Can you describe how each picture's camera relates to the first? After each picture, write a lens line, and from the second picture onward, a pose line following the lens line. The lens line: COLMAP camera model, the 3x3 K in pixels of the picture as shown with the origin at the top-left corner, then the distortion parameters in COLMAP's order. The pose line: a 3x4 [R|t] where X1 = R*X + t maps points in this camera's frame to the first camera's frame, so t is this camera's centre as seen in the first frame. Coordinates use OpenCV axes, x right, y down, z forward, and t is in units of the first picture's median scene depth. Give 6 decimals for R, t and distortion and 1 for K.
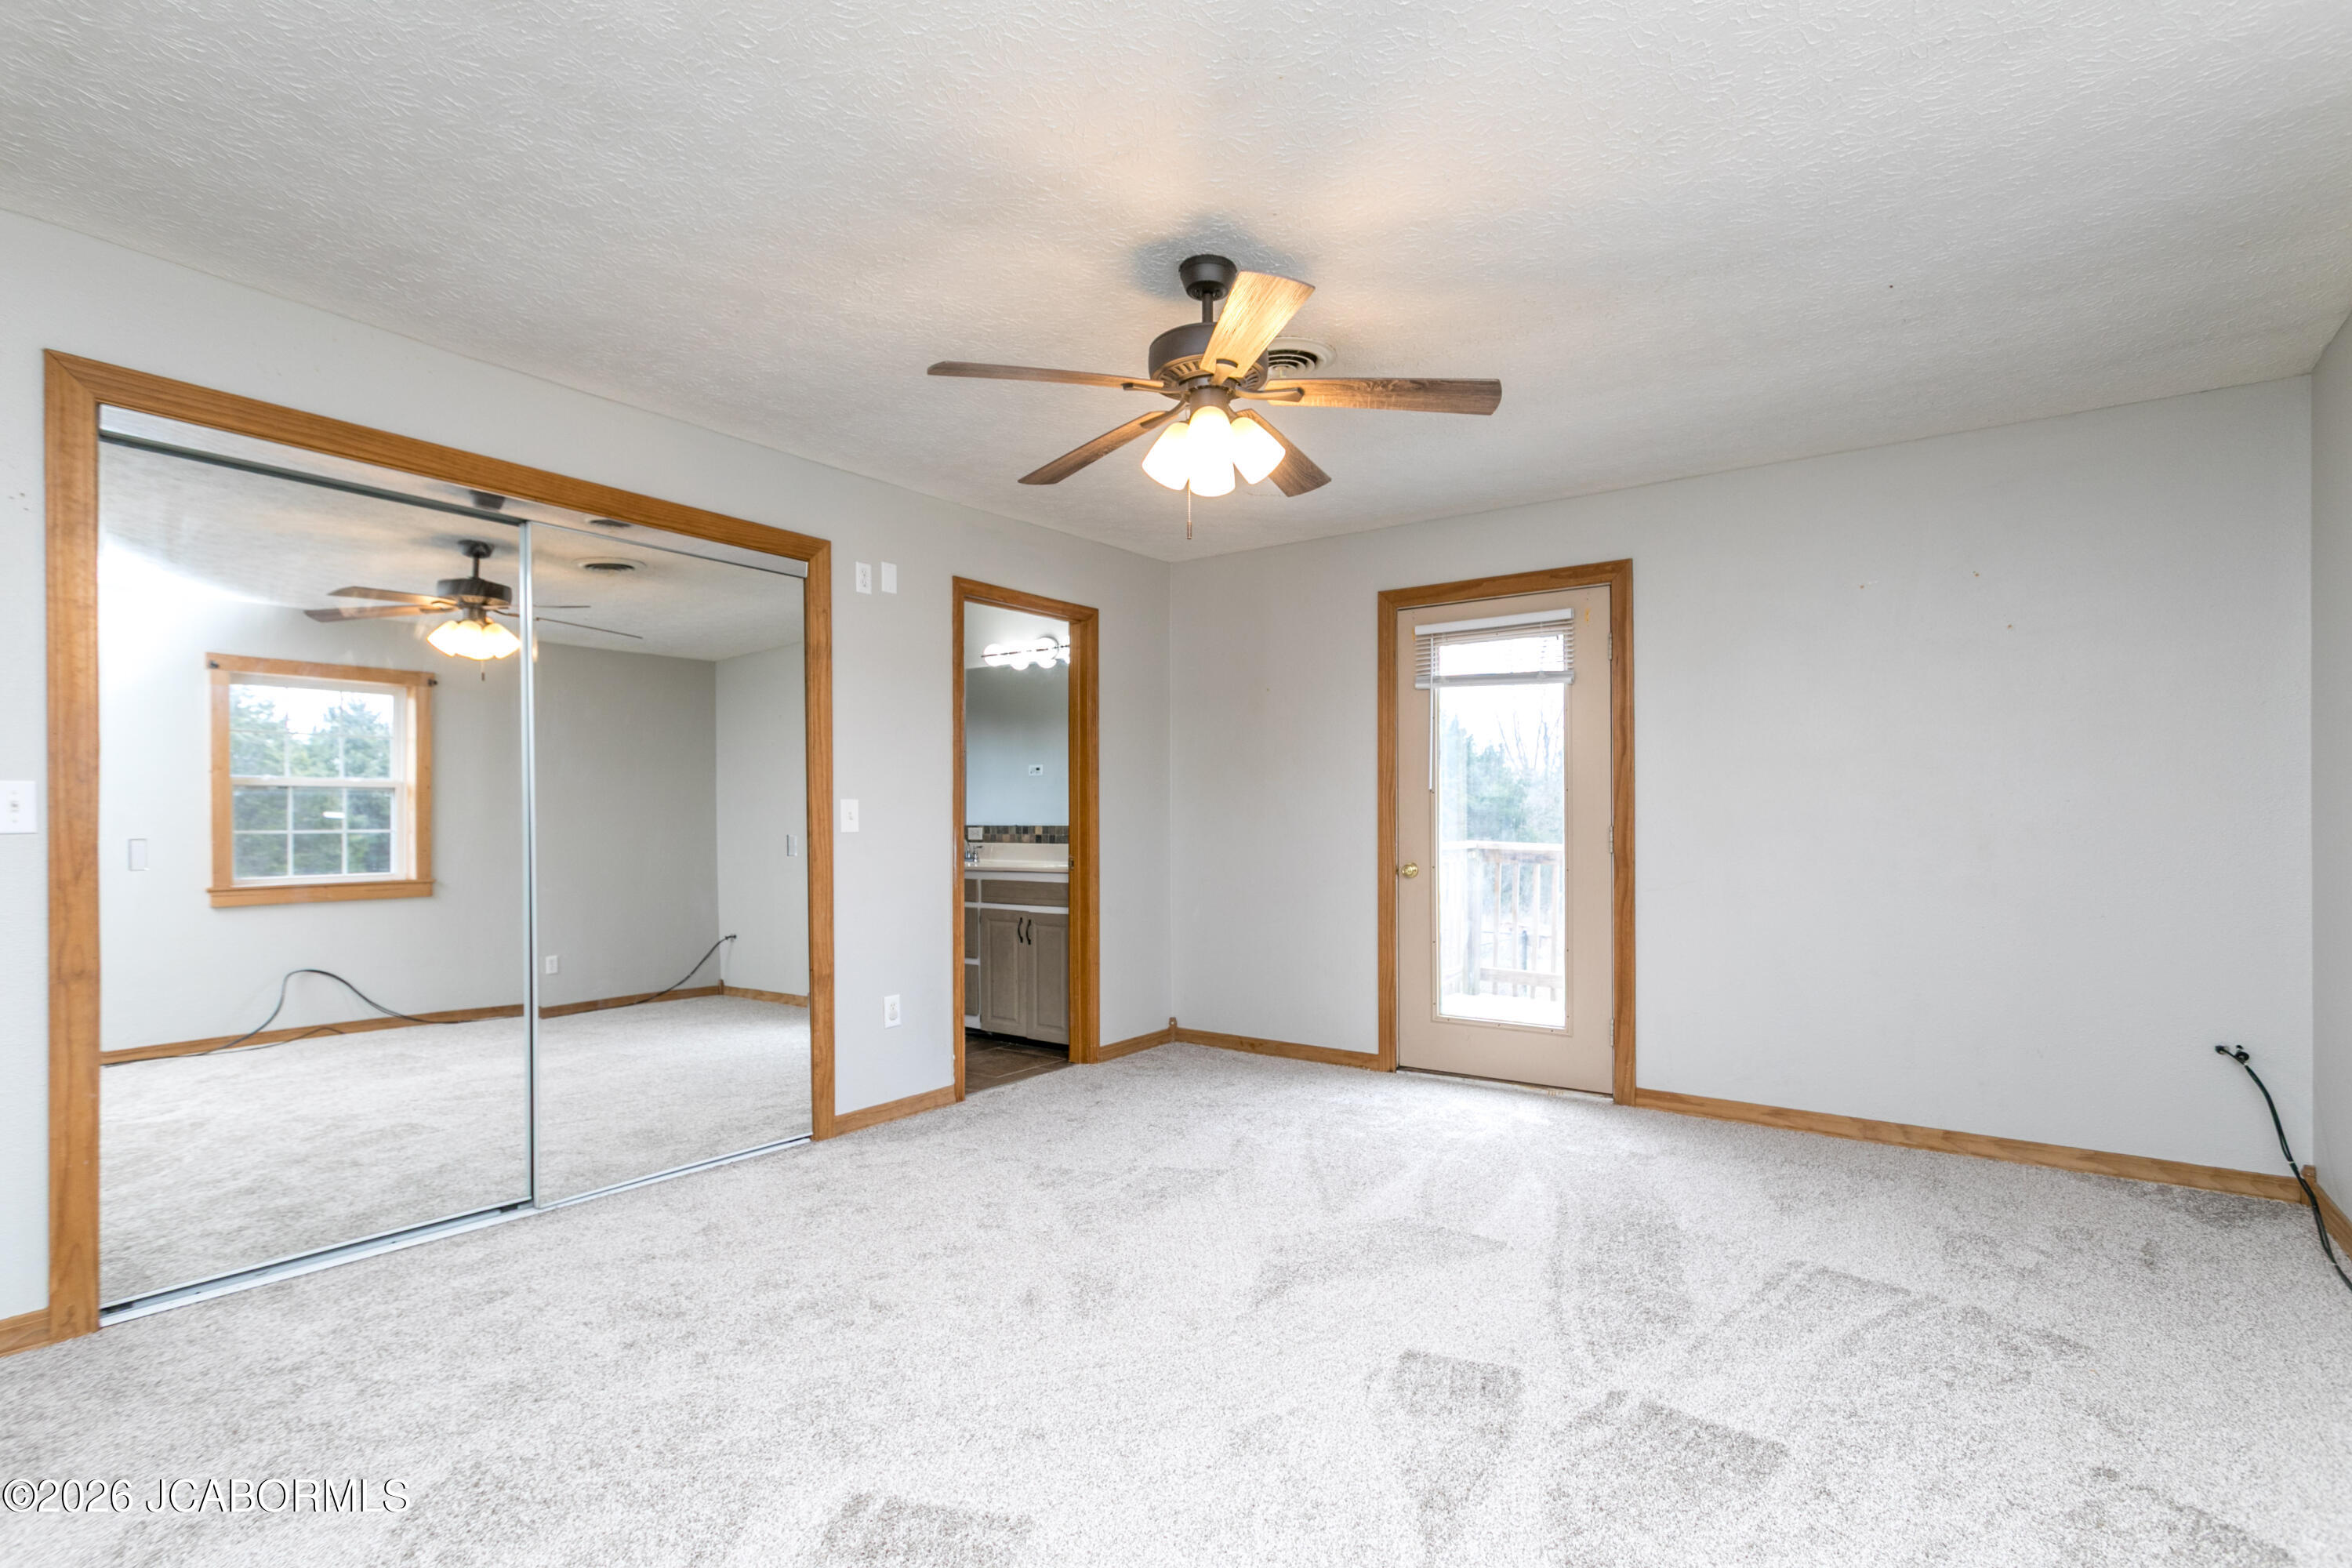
lens RADIAL K [[1136.6, 0, 1179.1], [0, 1136.6, 803.3], [0, 0, 1]] dist [-0.002650, 0.000030]
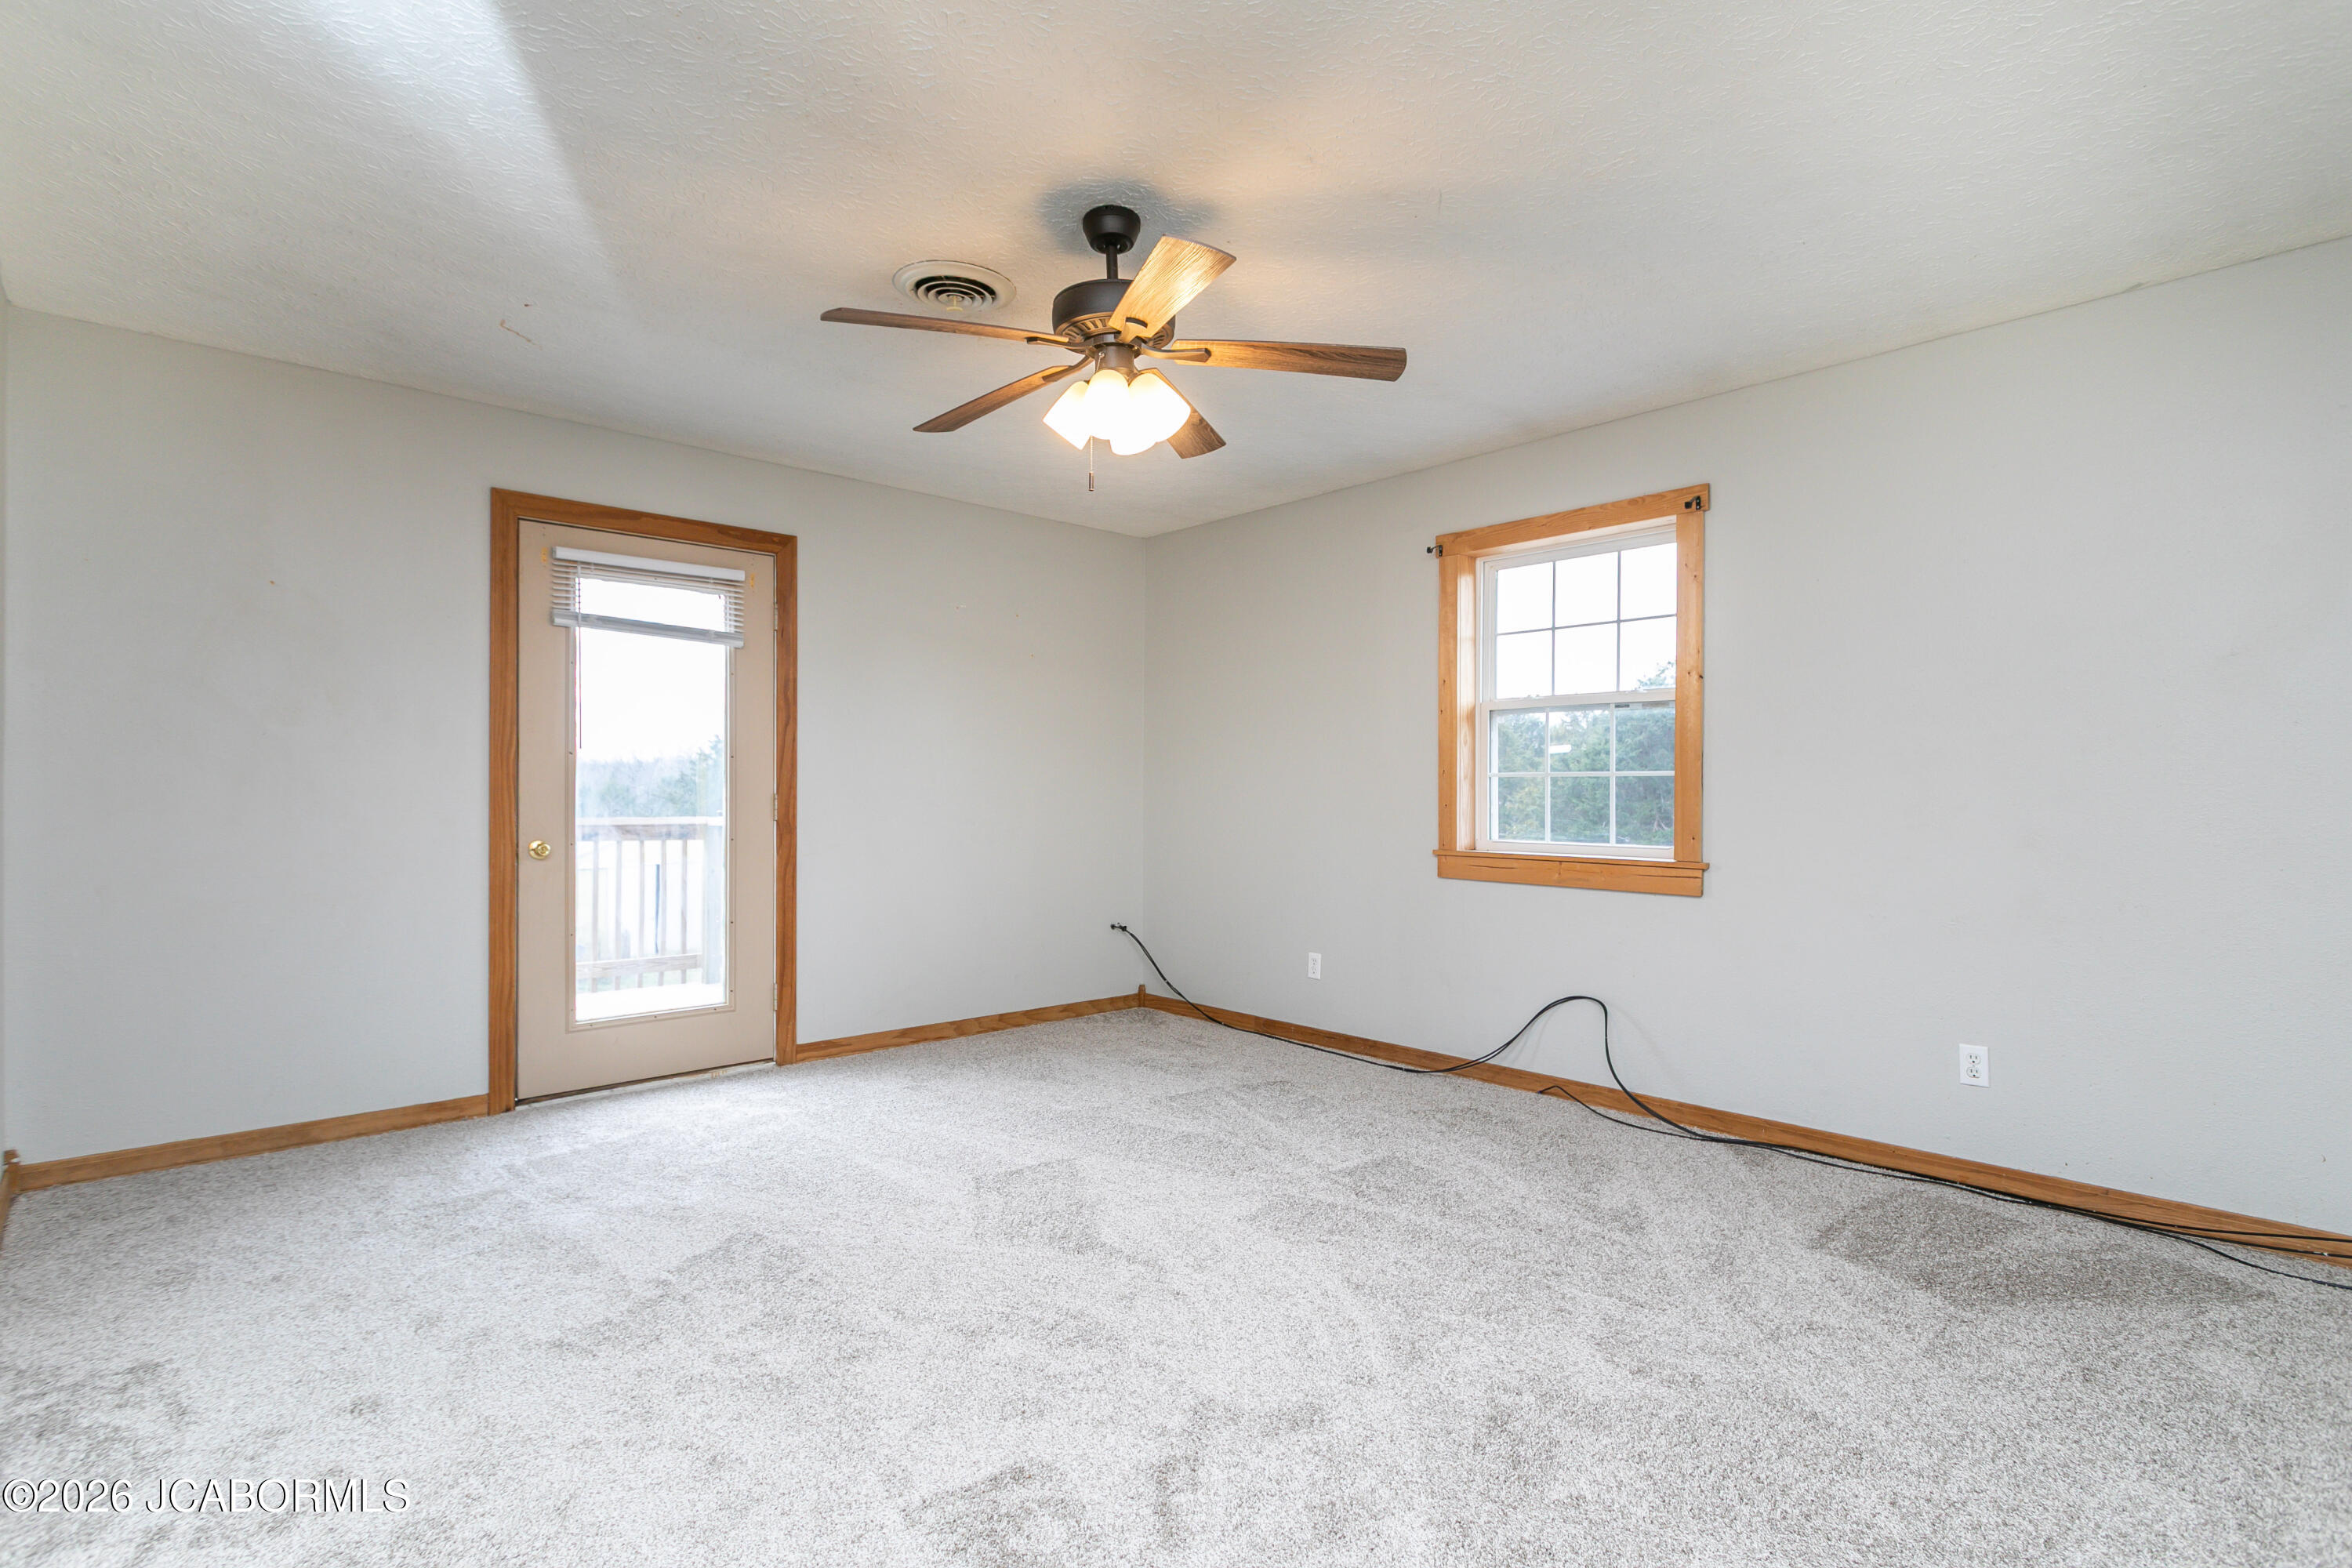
lens RADIAL K [[1136.6, 0, 1178.3], [0, 1136.6, 783.6], [0, 0, 1]] dist [-0.002650, 0.000030]
pose [[0.190143, 0.007396, 0.981729, -0.537280], [-0.016164, 0.999860, -0.004402, 0.009326], [-0.981623, -0.015031, 0.190236, 0.444789]]
